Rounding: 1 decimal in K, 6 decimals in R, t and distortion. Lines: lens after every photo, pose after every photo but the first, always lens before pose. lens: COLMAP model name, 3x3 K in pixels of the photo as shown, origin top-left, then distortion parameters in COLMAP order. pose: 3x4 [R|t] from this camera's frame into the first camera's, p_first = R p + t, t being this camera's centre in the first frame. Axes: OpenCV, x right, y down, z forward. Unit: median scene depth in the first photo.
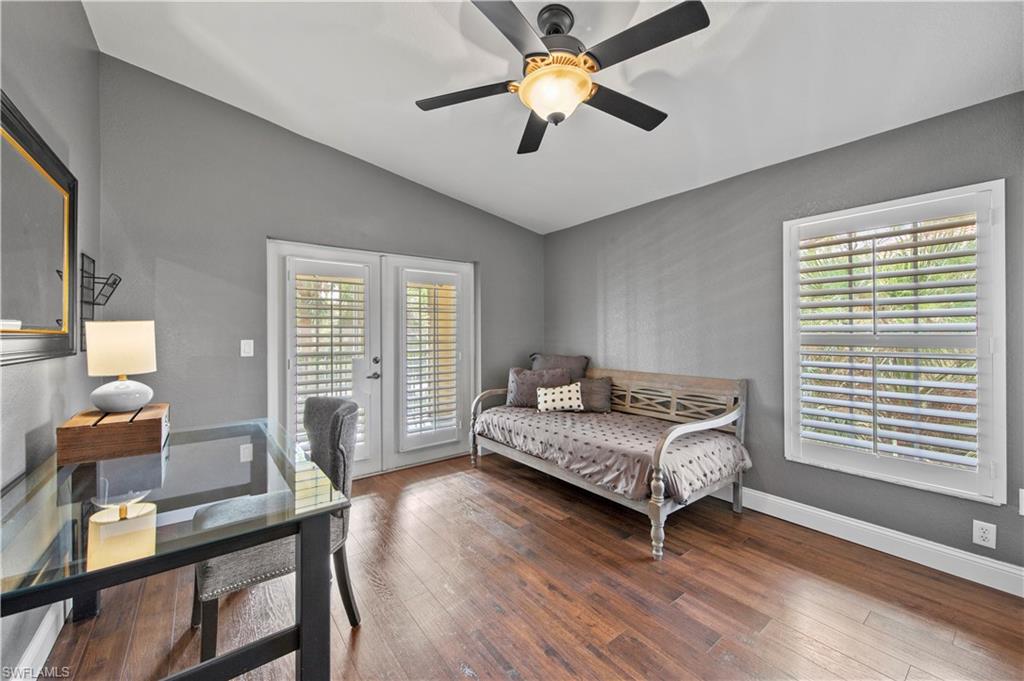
lens RADIAL K [[399.2, 0, 511.6], [0, 399.2, 336.6], [0, 0, 1]] dist [0.003137, -0.003096]
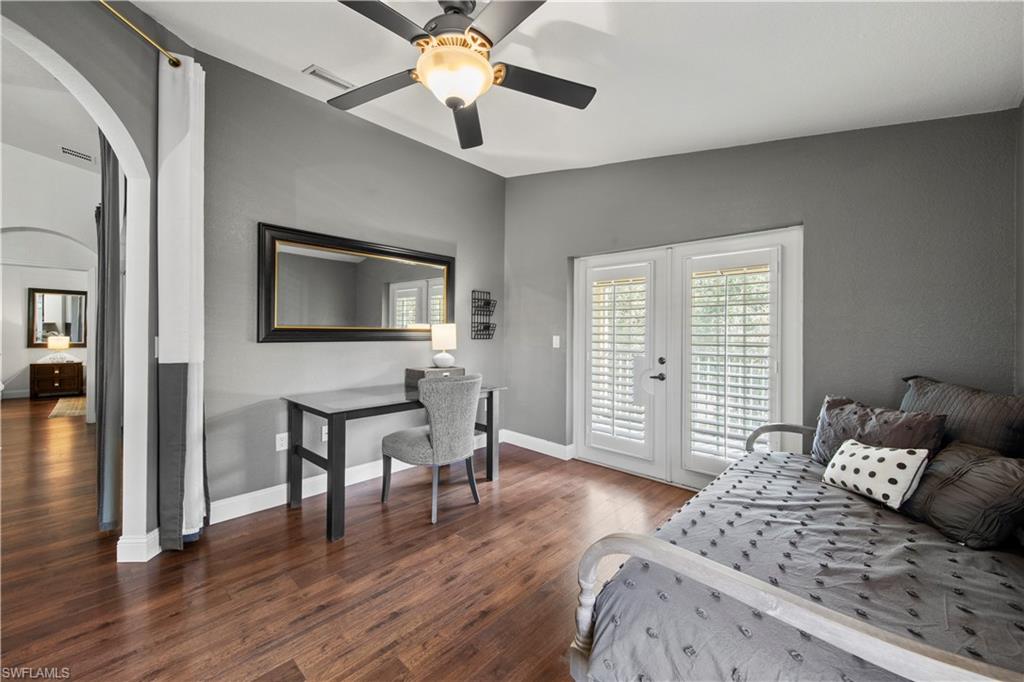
lens RADIAL K [[399.2, 0, 511.6], [0, 399.2, 337.1], [0, 0, 1]] dist [0.003137, -0.003096]
pose [[0.146397, 0.019181, -0.989040, 0.628119], [-0.019159, 0.999679, 0.016552, -0.006431], [0.989040, 0.016526, 0.146718, 0.583510]]
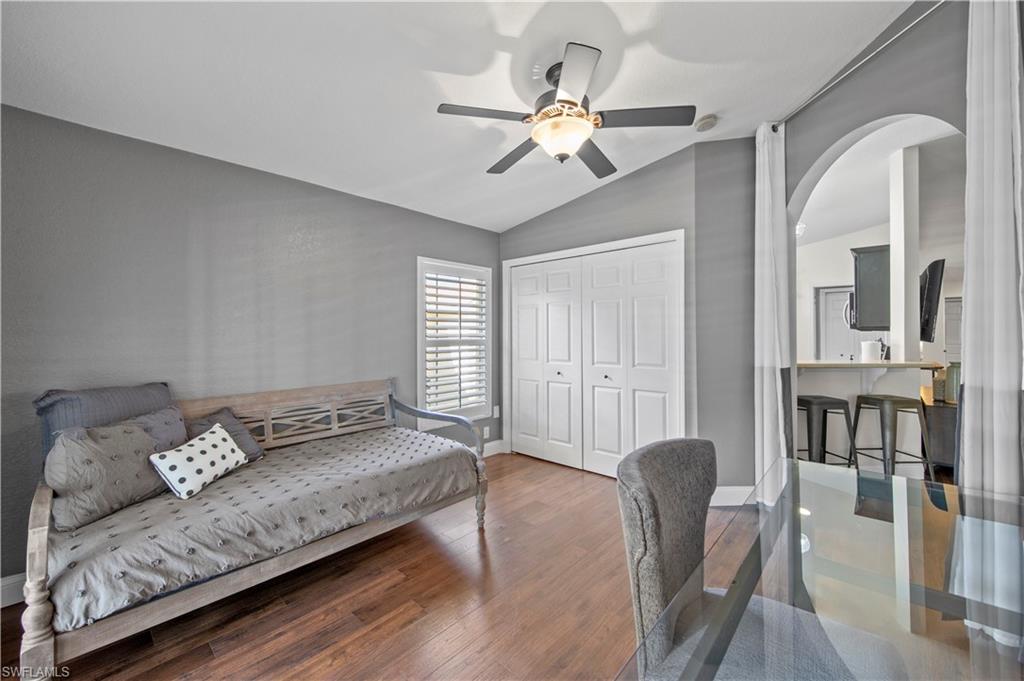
lens RADIAL K [[399.2, 0, 511.6], [0, 399.2, 336.6], [0, 0, 1]] dist [0.003137, -0.003096]
pose [[-0.183907, 0.000318, 0.982944, -0.596383], [0.016783, 0.999855, 0.002817, -0.012077], [-0.982800, 0.017015, -0.183886, 0.800523]]
